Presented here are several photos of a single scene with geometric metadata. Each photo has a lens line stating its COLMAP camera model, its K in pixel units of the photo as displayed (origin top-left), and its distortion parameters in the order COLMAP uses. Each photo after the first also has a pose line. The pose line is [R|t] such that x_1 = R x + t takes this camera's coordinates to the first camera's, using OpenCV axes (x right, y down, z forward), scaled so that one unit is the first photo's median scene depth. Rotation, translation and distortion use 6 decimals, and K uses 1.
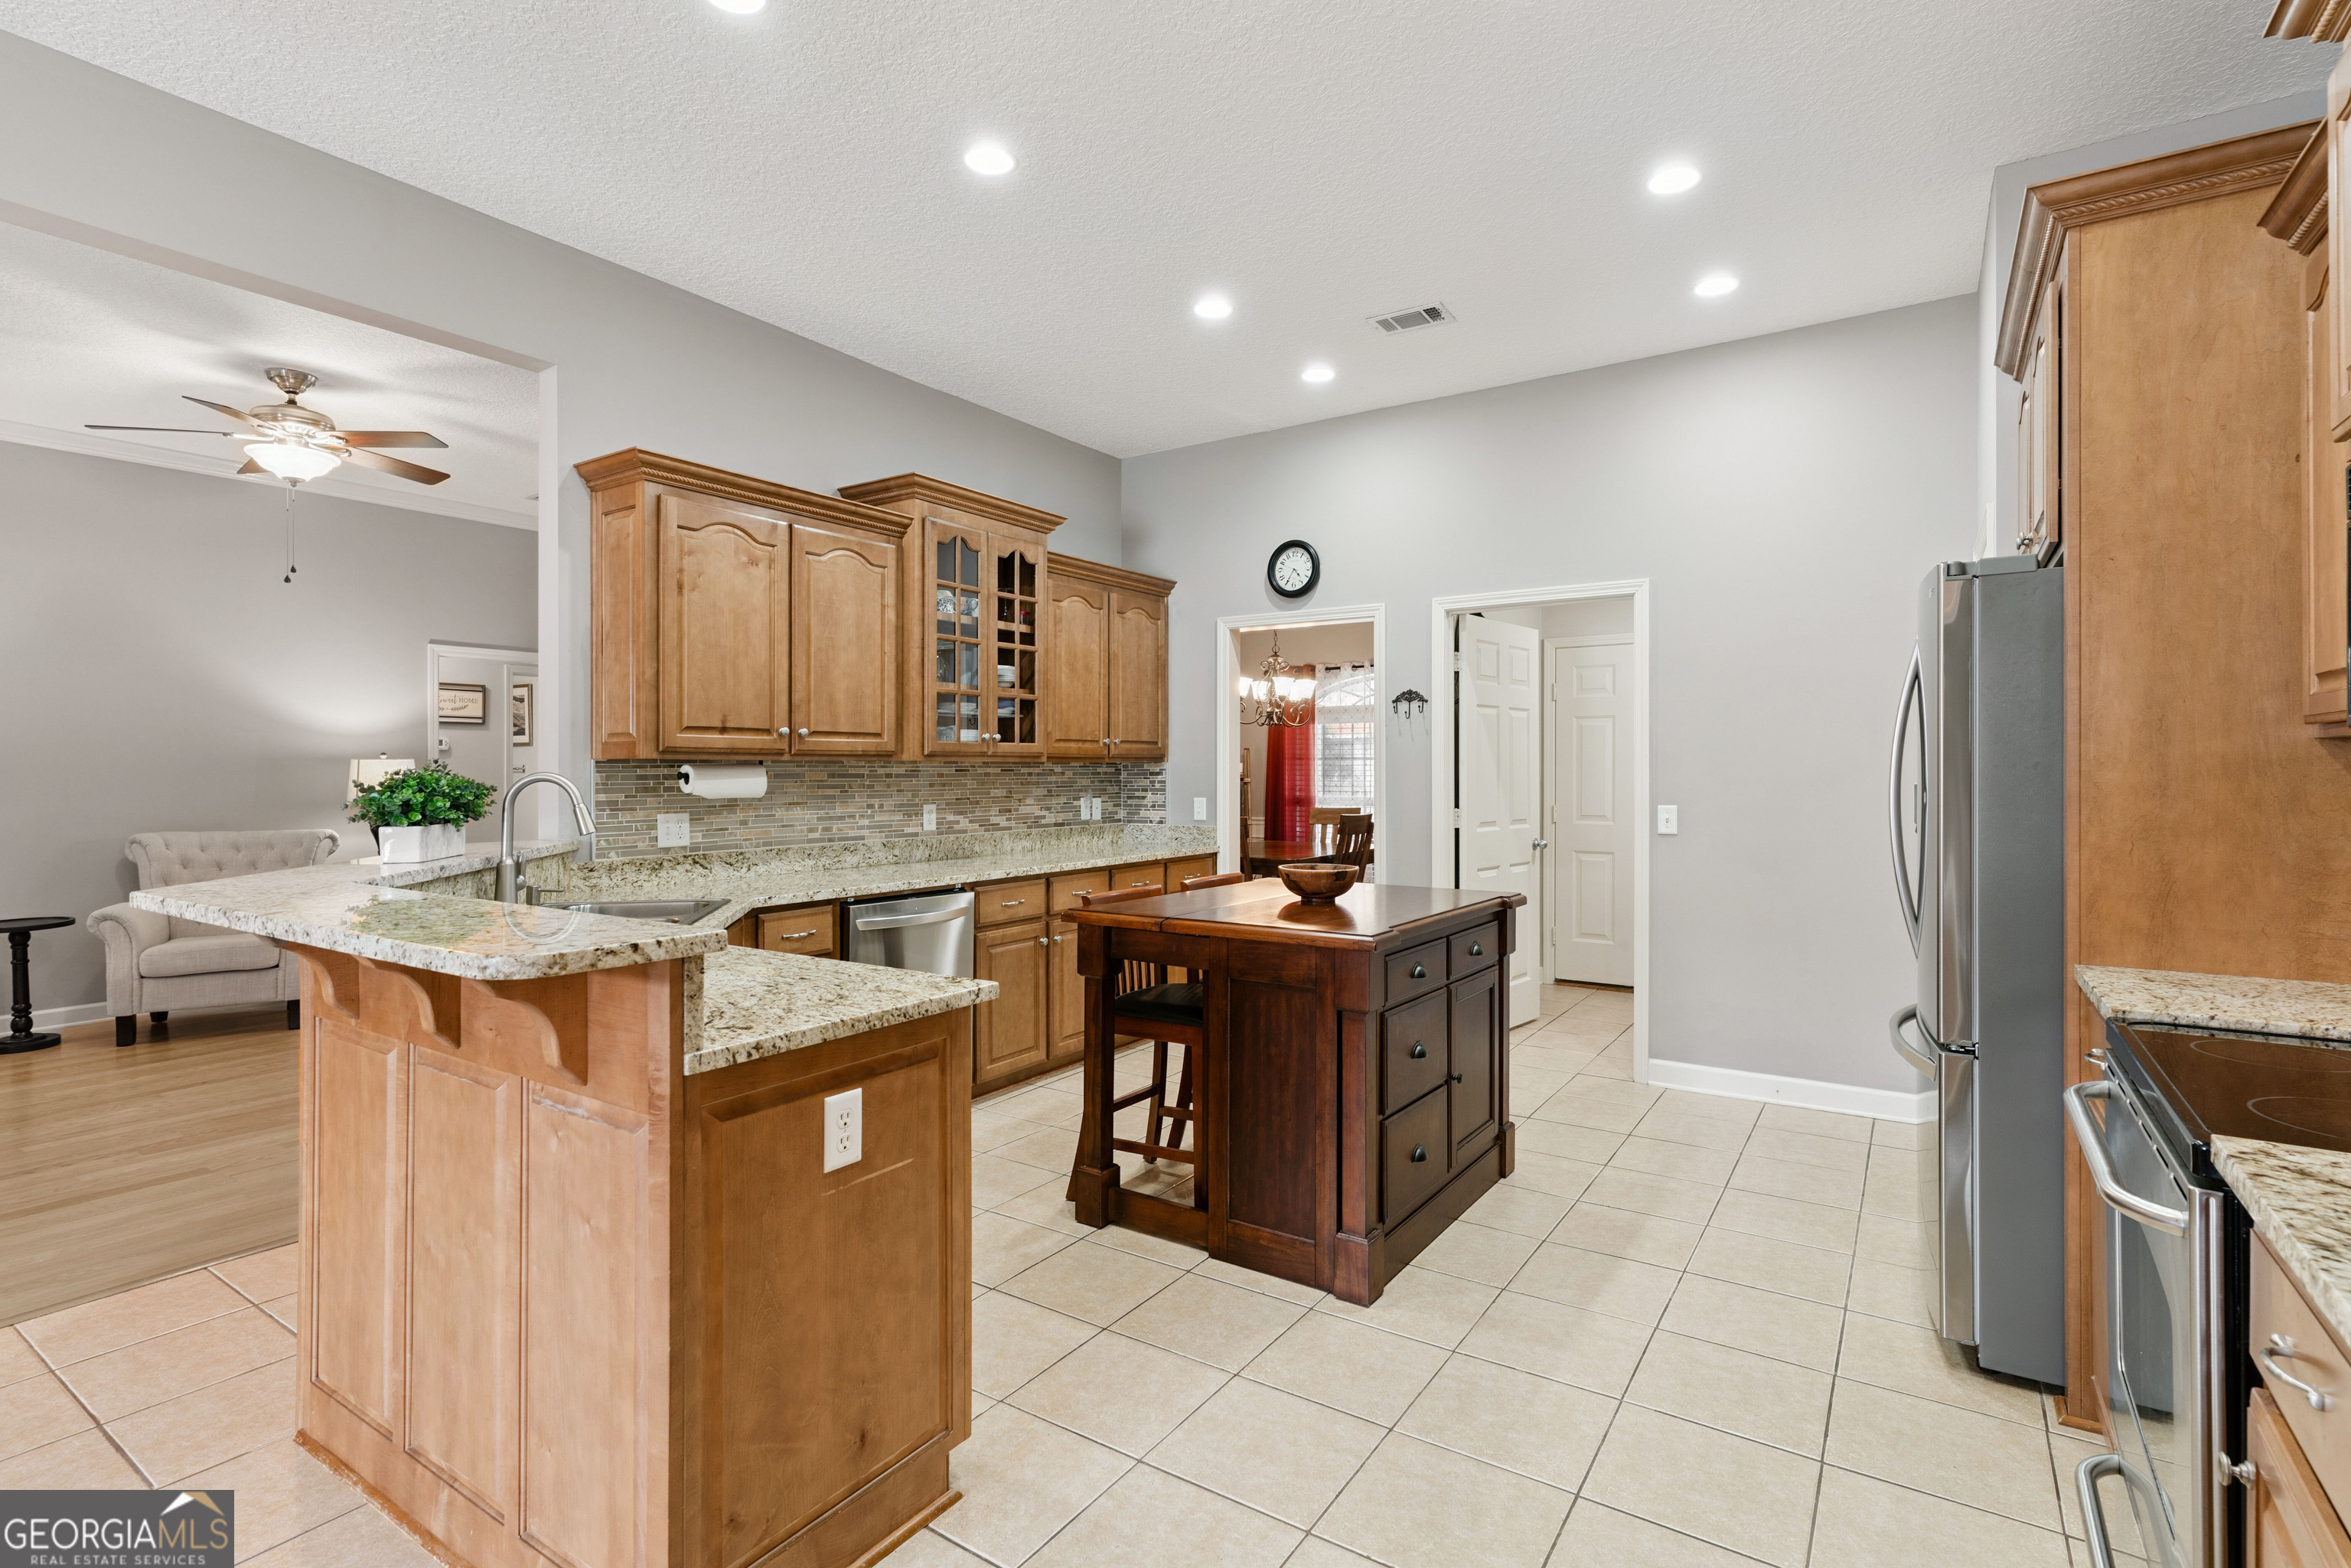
lens RADIAL K [[1112.3, 0, 1168.1], [0, 1112.3, 777.0], [0, 0, 1]] dist [0.002037, 0.000026]
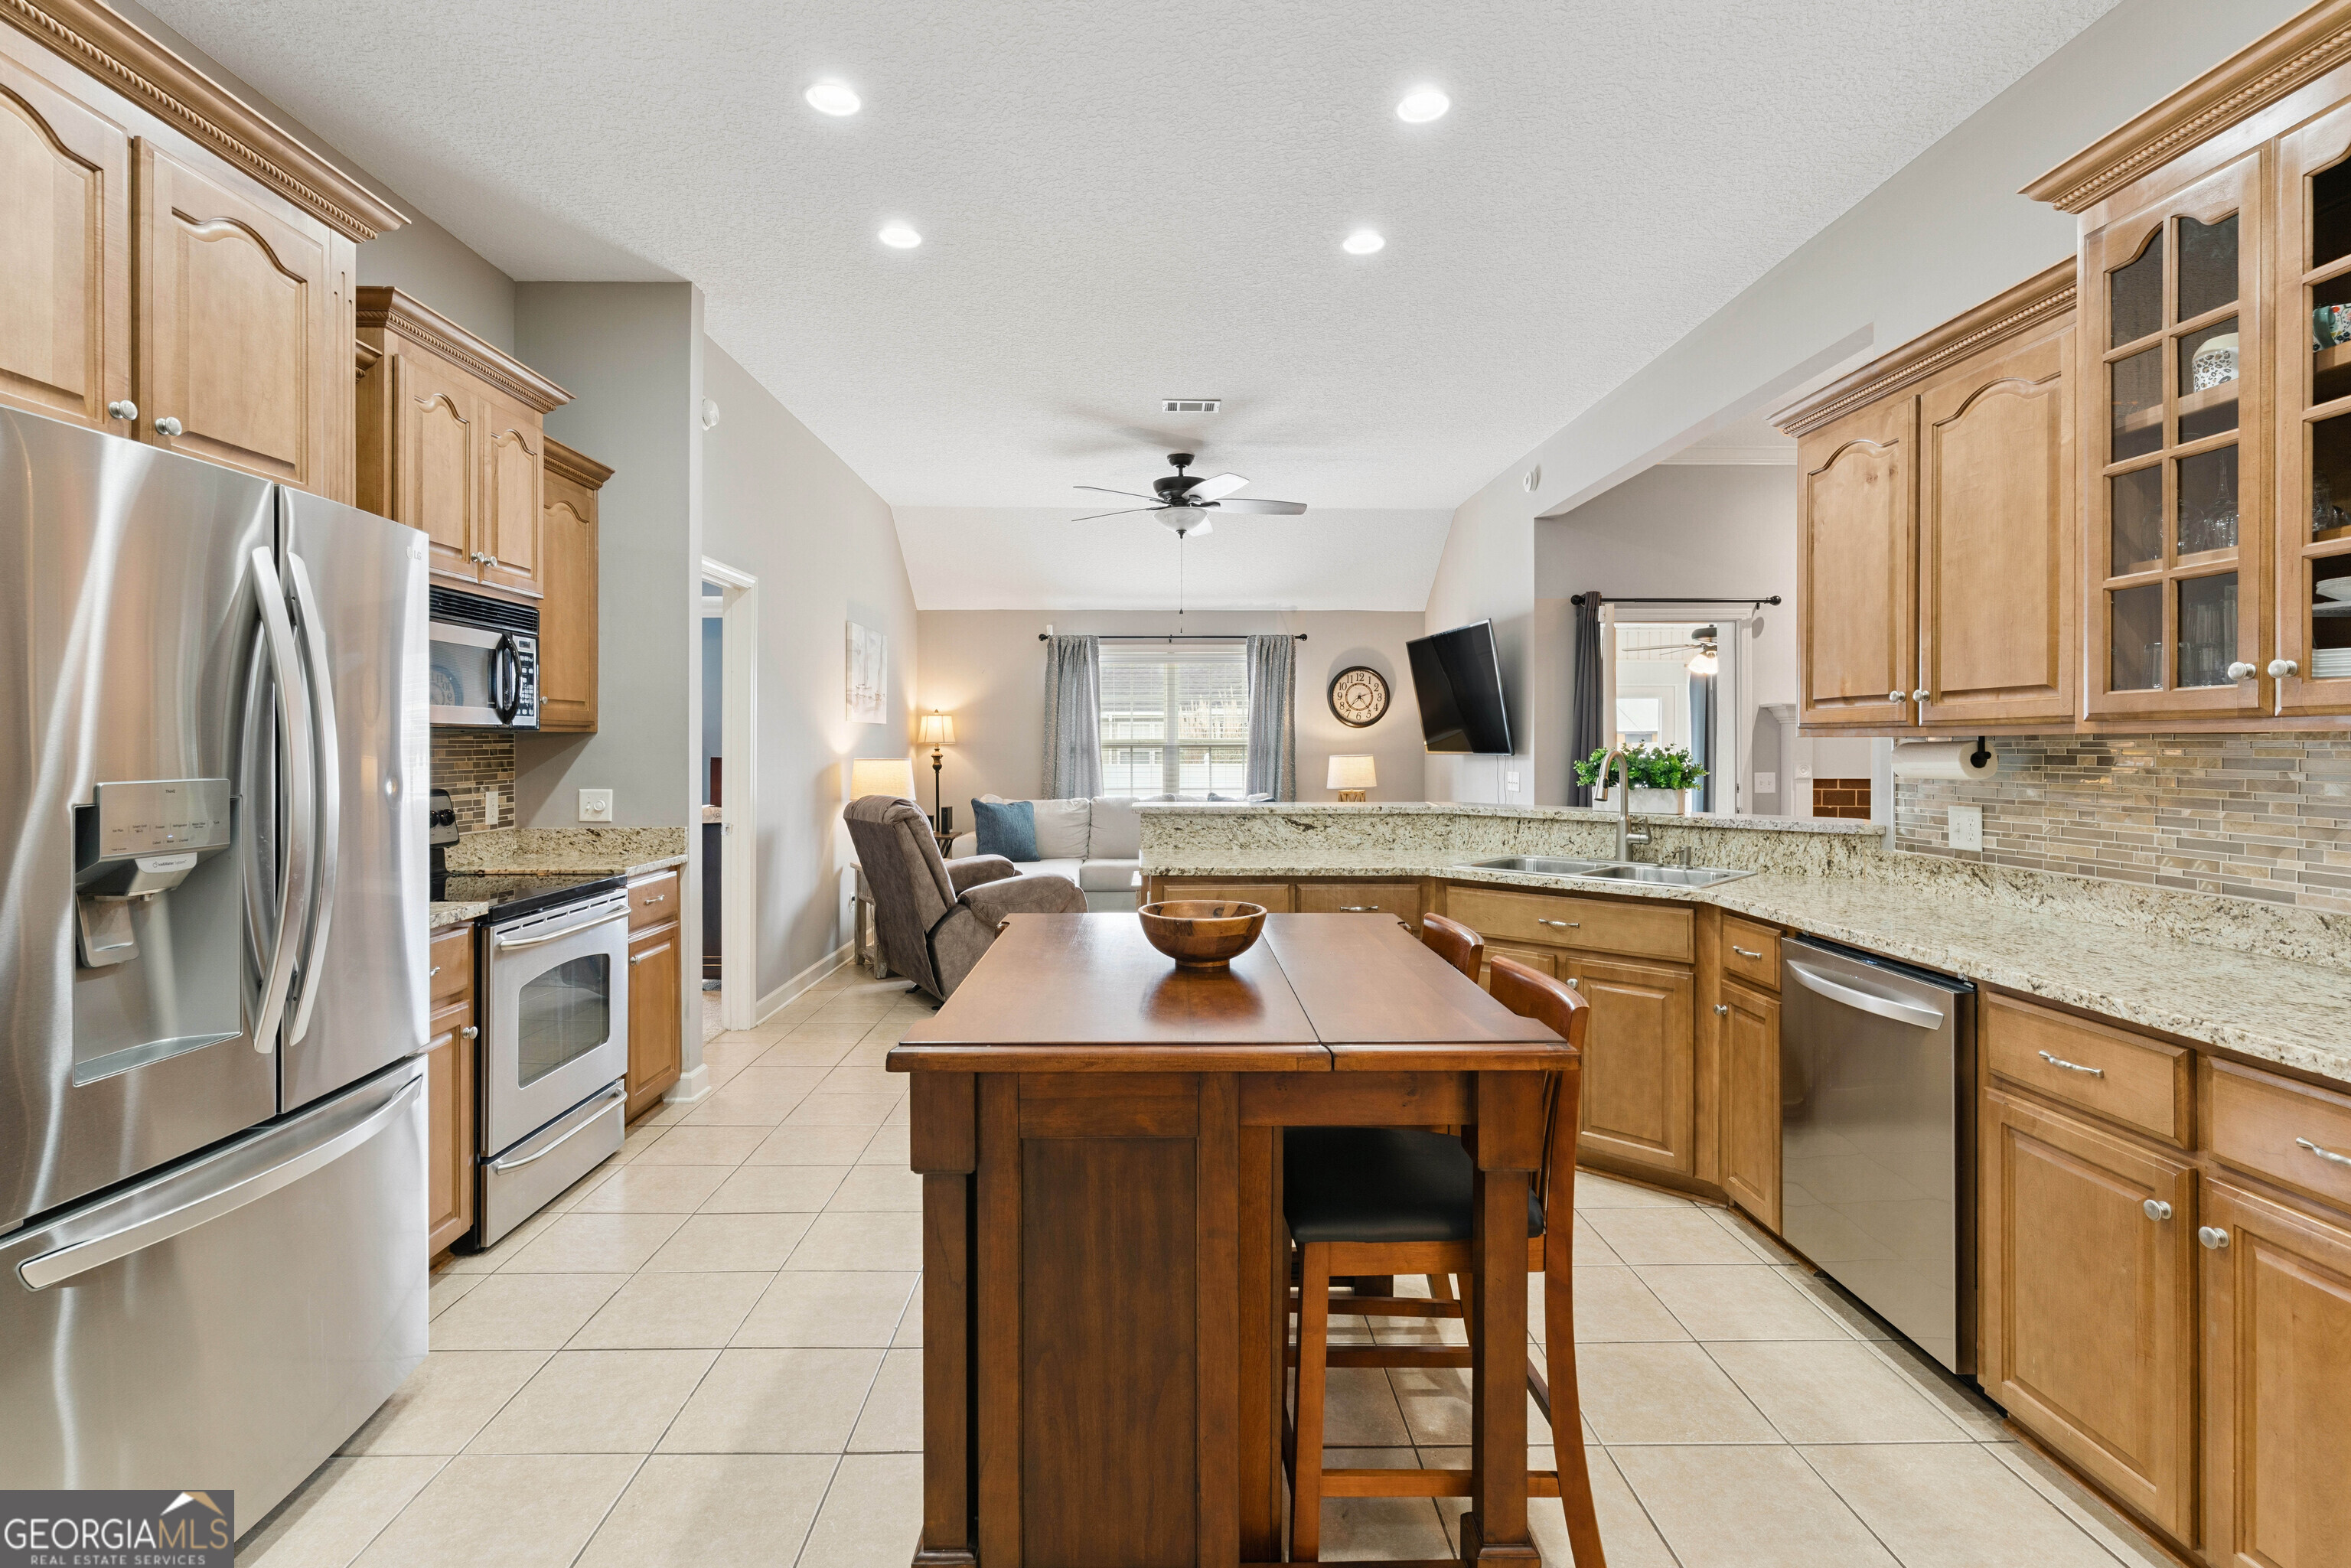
lens RADIAL K [[1118.0, 0, 1169.3], [0, 1118.0, 748.0], [0, 0, 1]] dist [0.001140, 0.000761]
pose [[-0.817875, 0.002341, -0.575391, 0.374727], [-0.003435, 0.999954, 0.008950, -0.010573], [0.575386, 0.009297, -0.817829, 1.100417]]
